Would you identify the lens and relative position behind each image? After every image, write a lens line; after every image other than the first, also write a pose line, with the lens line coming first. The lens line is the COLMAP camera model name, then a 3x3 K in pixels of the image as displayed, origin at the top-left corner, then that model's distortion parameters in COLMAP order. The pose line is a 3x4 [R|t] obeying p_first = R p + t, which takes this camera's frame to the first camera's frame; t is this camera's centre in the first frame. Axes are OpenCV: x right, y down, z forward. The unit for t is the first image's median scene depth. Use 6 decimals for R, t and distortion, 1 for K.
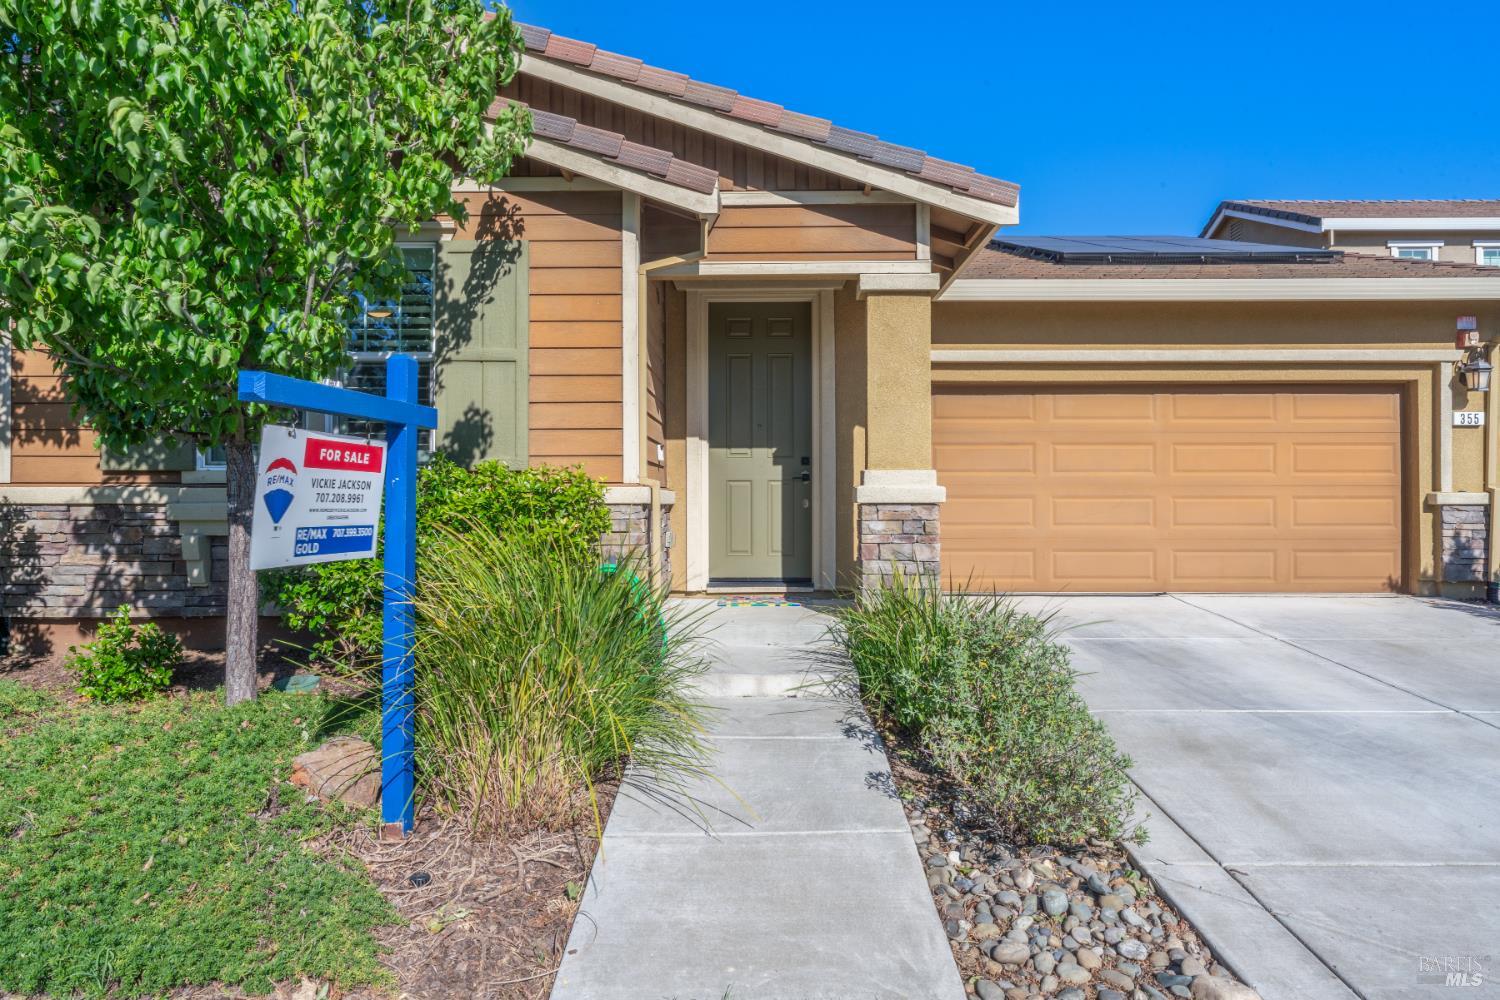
lens RADIAL K [[918.3, 0, 750.0], [0, 918.3, 500.0], [0, 0, 1]] dist [0.000358, 0.000291]
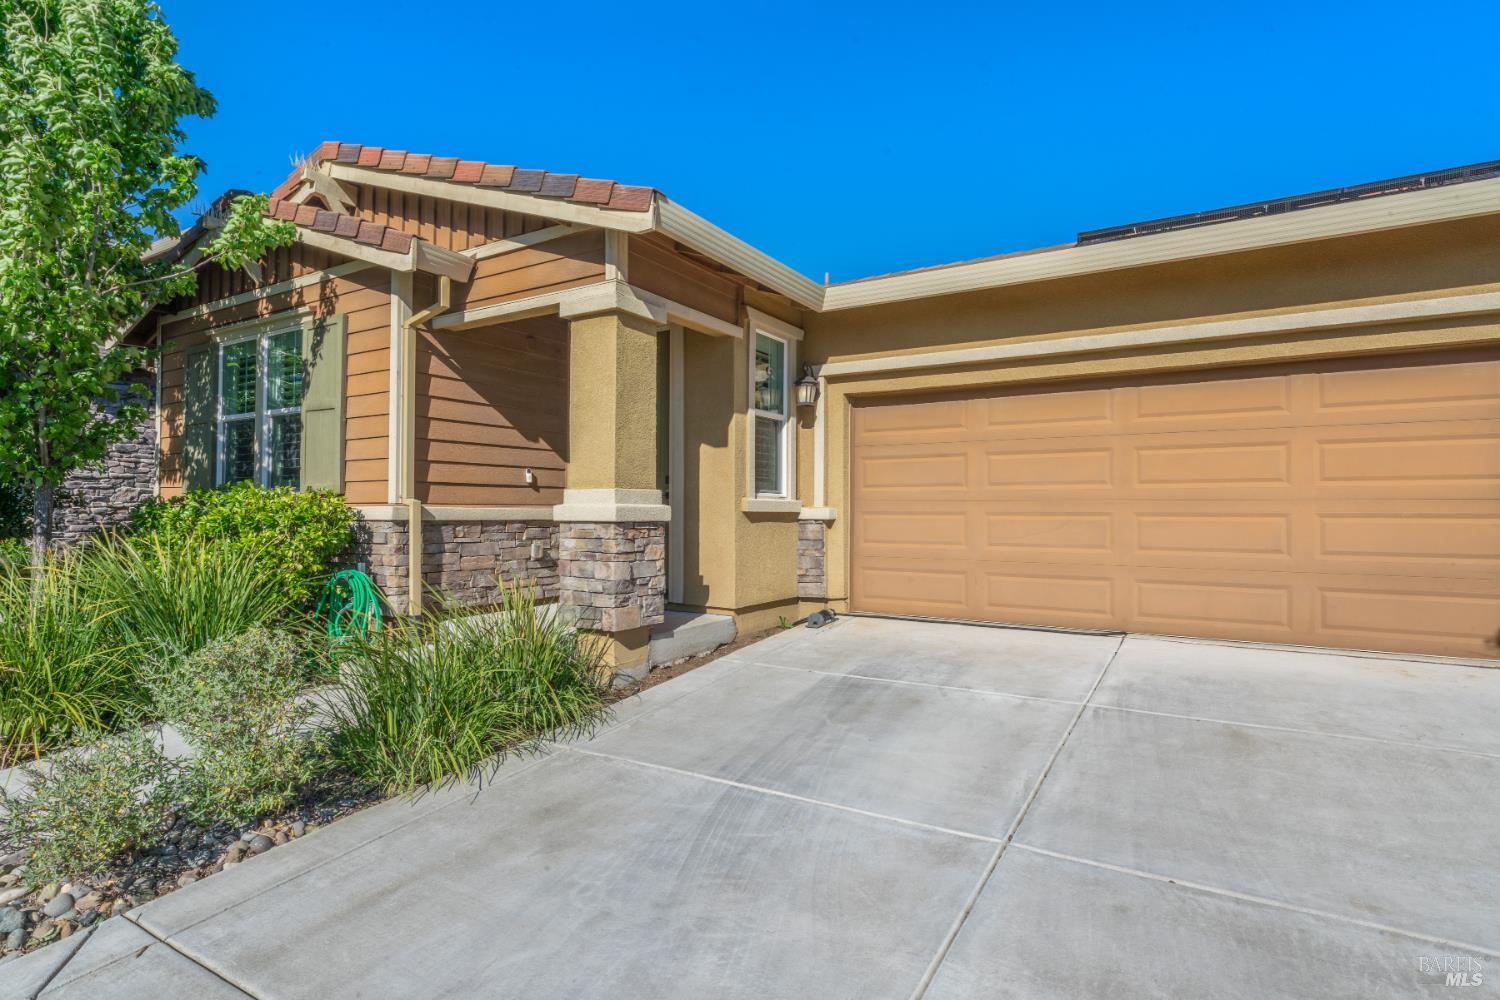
lens RADIAL K [[776.4, 0, 750.0], [0, 776.4, 500.0], [0, 0, 1]] dist [0.000697, -0.000017]
pose [[0.858542, -0.006187, -0.512705, 0.536131], [-0.001450, 0.999894, -0.014494, -0.005780], [0.512741, 0.013187, 0.858442, 0.249205]]
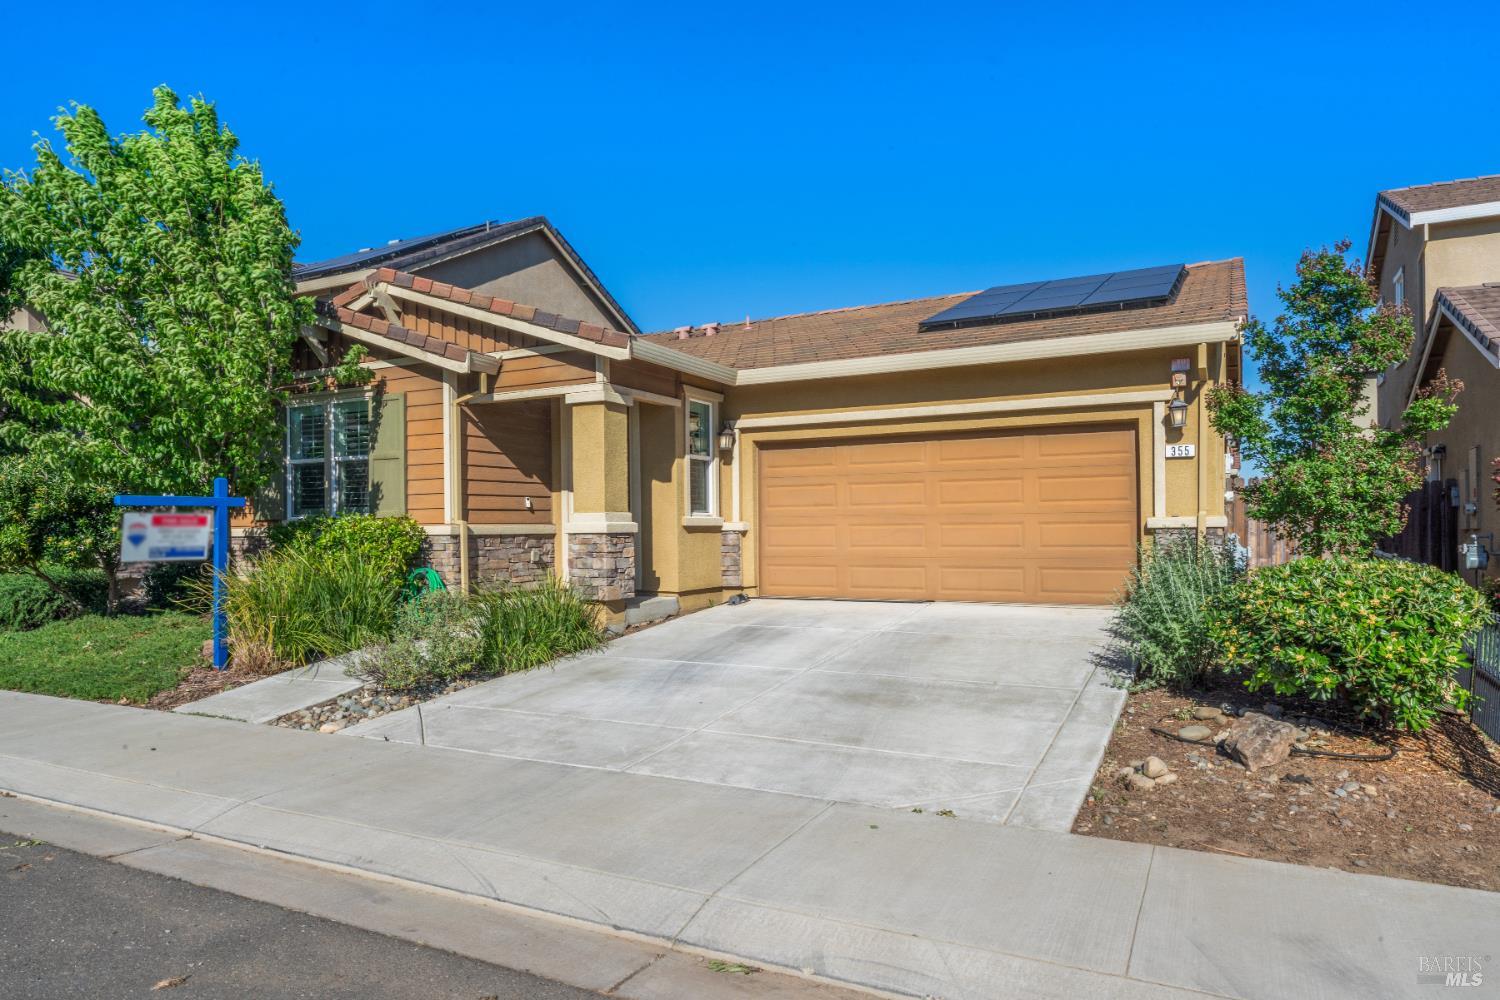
lens RADIAL K [[922.0, 0, 748.0], [0, 922.0, 530.4], [0, 0, 1]] dist [0.000737, -0.000044]
pose [[0.895472, -0.009132, -0.445024, 0.808637], [0.012926, 0.999901, 0.005491, -0.004951], [0.444930, -0.010670, 0.895502, -0.237046]]
